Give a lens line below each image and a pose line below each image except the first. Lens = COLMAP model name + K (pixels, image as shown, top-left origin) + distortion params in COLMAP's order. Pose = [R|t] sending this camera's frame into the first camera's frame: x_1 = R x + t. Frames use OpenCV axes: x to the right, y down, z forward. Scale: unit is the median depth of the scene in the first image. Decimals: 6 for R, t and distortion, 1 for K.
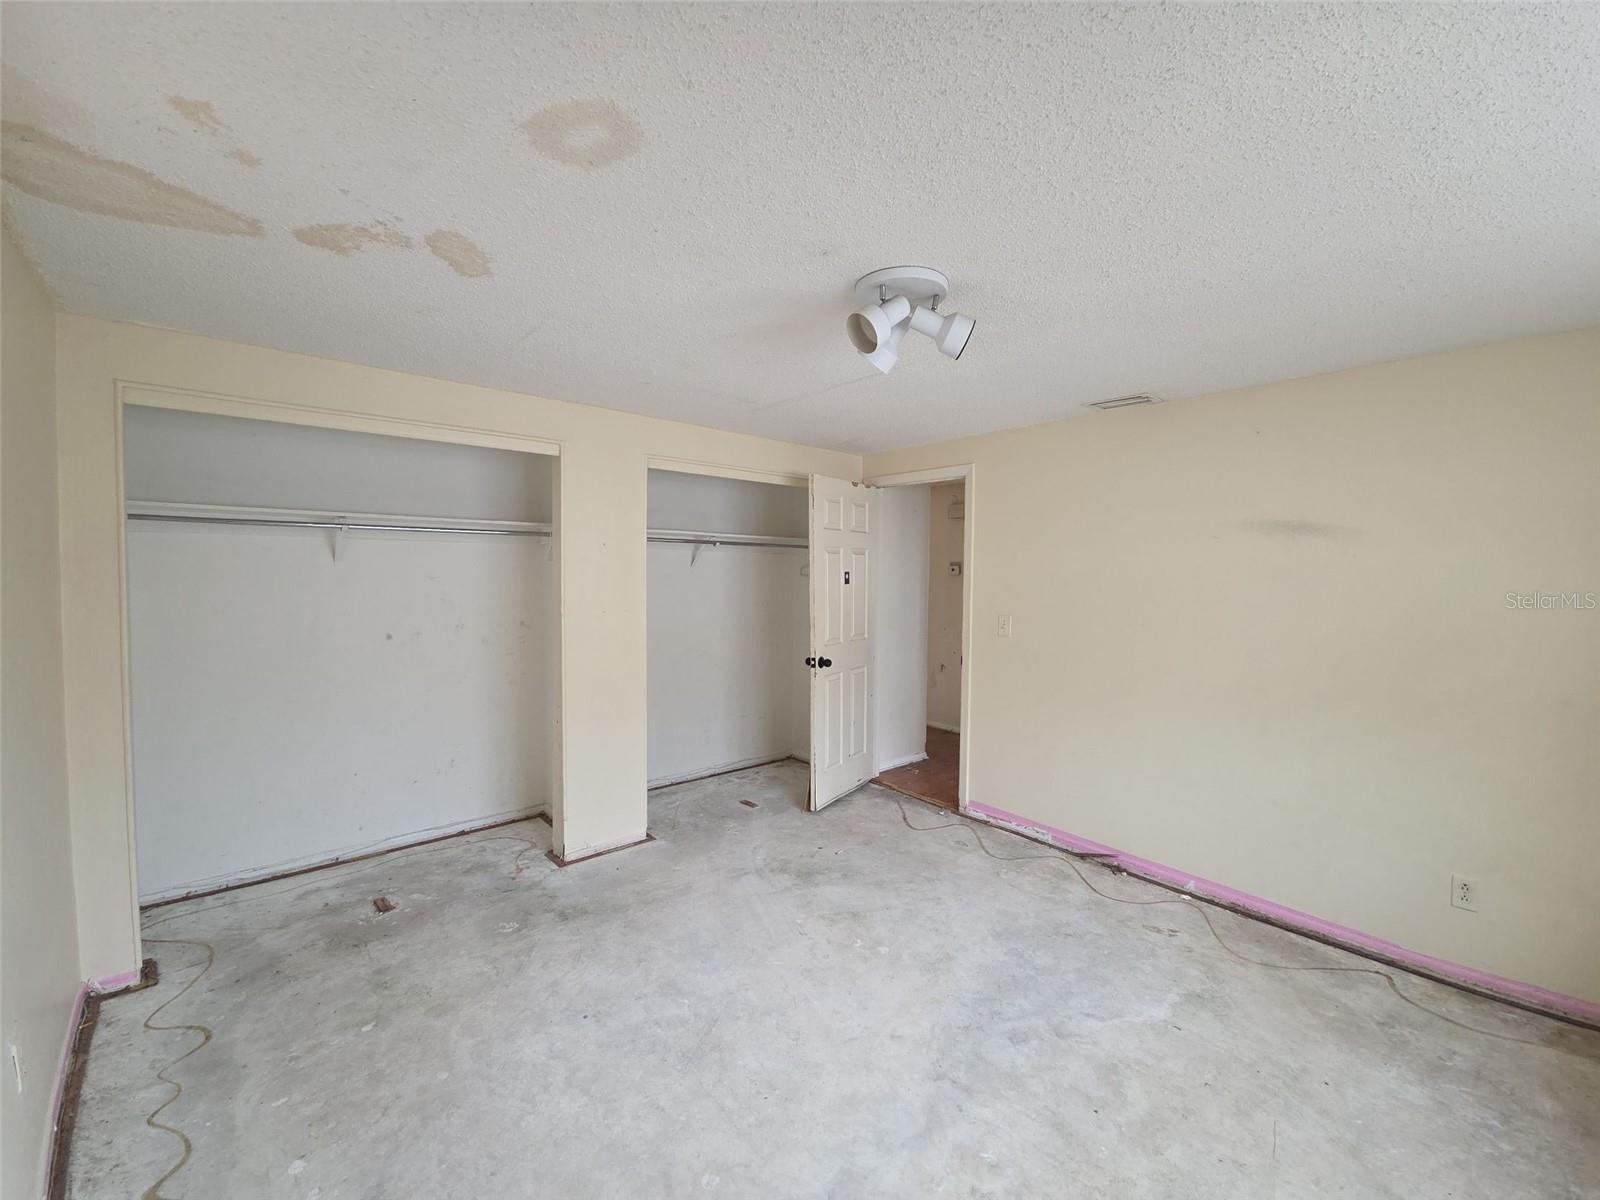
lens RADIAL K [[652.8, 0, 802.8], [0, 652.8, 598.6], [0, 0, 1]] dist [0.012462, -0.006184]
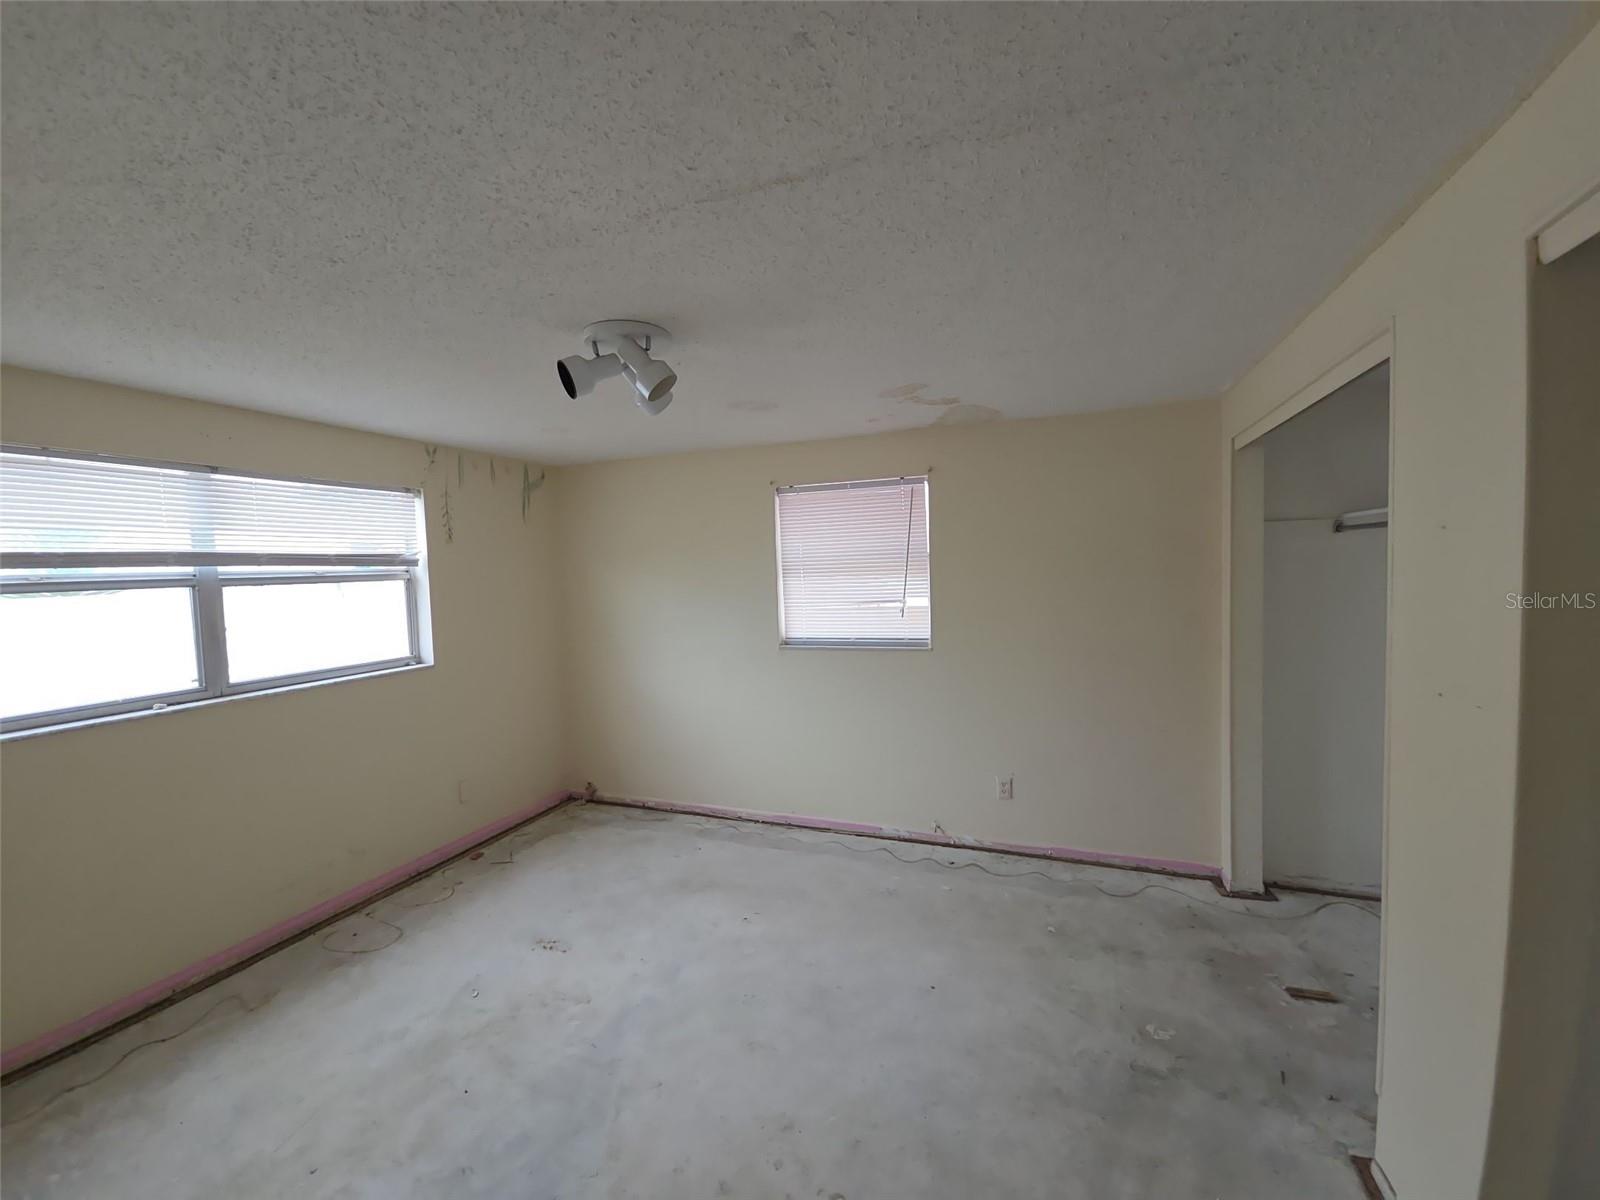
lens RADIAL K [[640.5, 0, 800.0], [0, 640.5, 600.0], [0, 0, 1]] dist [-0.000094, -0.005726]
pose [[-0.884790, 0.039260, -0.464332, 0.230978], [0.002678, 0.996856, 0.079184, -0.071965], [0.465981, 0.068818, -0.882114, 1.197990]]
